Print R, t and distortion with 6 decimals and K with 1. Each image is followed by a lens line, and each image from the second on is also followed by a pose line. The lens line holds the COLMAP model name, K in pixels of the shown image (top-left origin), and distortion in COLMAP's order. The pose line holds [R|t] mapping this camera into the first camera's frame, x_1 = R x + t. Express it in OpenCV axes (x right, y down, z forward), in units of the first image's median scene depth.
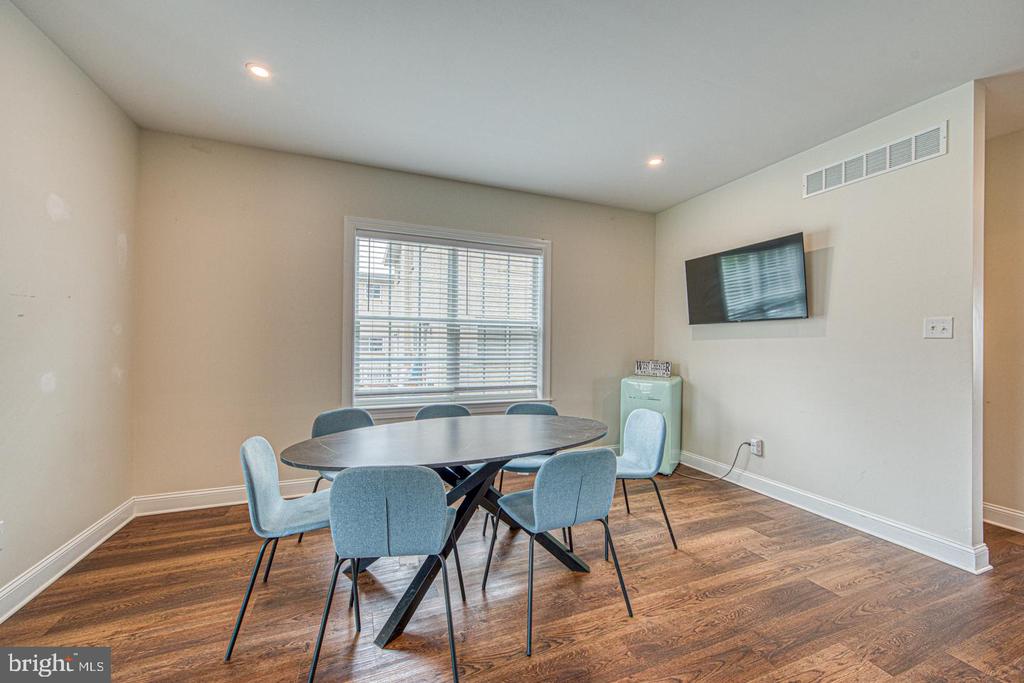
lens RADIAL K [[398.5, 0, 512.2], [0, 398.5, 341.9], [0, 0, 1]] dist [0.000970, 0.000037]
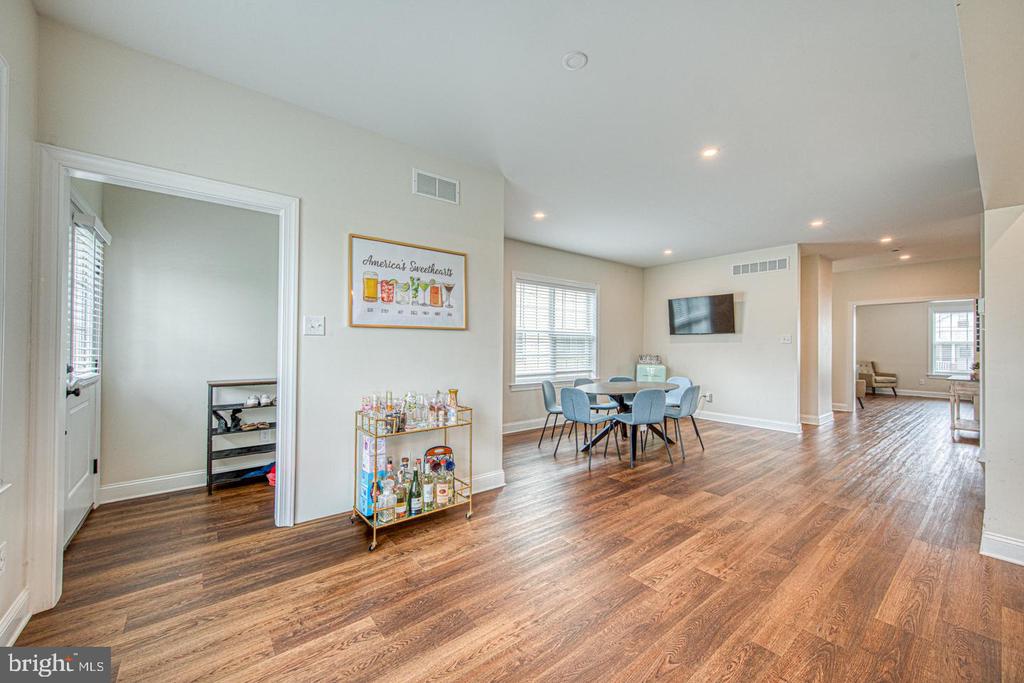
lens RADIAL K [[398.5, 0, 514.2], [0, 398.5, 342.8], [0, 0, 1]] dist [0.000970, 0.000037]
pose [[0.957593, -0.000841, 0.288123, -0.788198], [0.001416, 0.999997, -0.001785, -0.004863], [-0.288121, 0.002117, 0.957592, -0.552392]]
